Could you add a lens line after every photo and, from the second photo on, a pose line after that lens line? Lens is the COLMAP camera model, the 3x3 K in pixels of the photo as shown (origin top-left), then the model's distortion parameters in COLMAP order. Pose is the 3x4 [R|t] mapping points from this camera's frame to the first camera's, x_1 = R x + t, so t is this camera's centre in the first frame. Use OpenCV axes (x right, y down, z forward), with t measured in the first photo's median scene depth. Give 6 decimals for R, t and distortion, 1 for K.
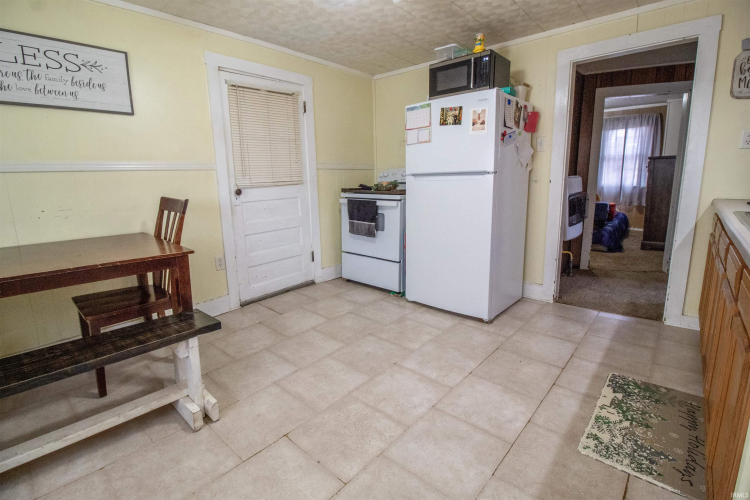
lens RADIAL K [[351.9, 0, 375.3], [0, 351.9, 238.0], [0, 0, 1]] dist [0.000077, -0.012019]
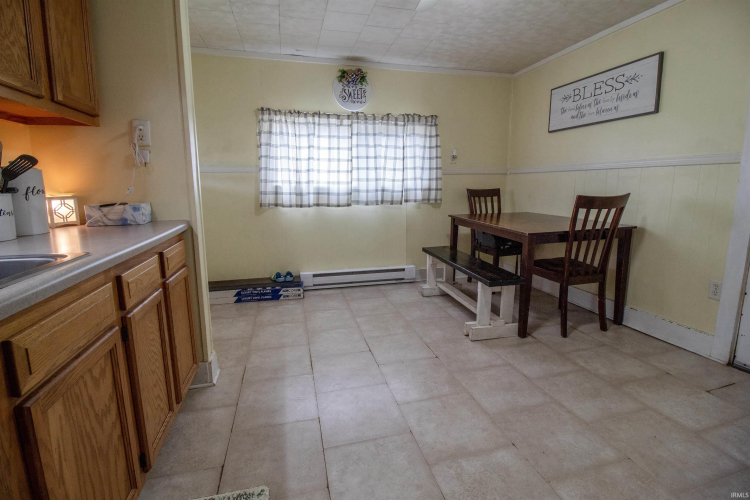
lens RADIAL K [[351.9, 0, 375.3], [0, 351.9, 238.0], [0, 0, 1]] dist [0.000077, -0.012019]
pose [[-0.562809, 0.154712, -0.811979, 0.620644], [-0.121768, 0.956092, 0.266572, -0.164036], [0.817569, 0.248902, -0.519258, 0.899962]]
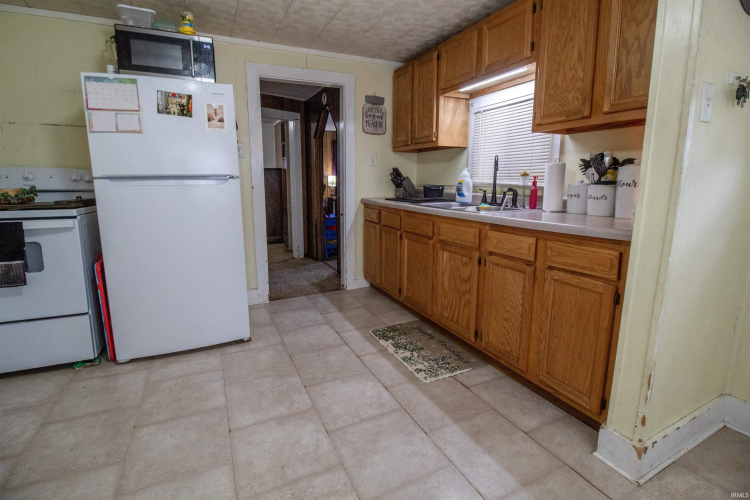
lens RADIAL K [[351.9, 0, 375.3], [0, 351.9, 238.0], [0, 0, 1]] dist [0.000077, -0.012019]
pose [[0.388226, -0.128239, 0.912598, -0.387946], [0.153417, 0.985446, 0.073211, -0.042742], [-0.908704, 0.111585, 0.402250, 0.331347]]
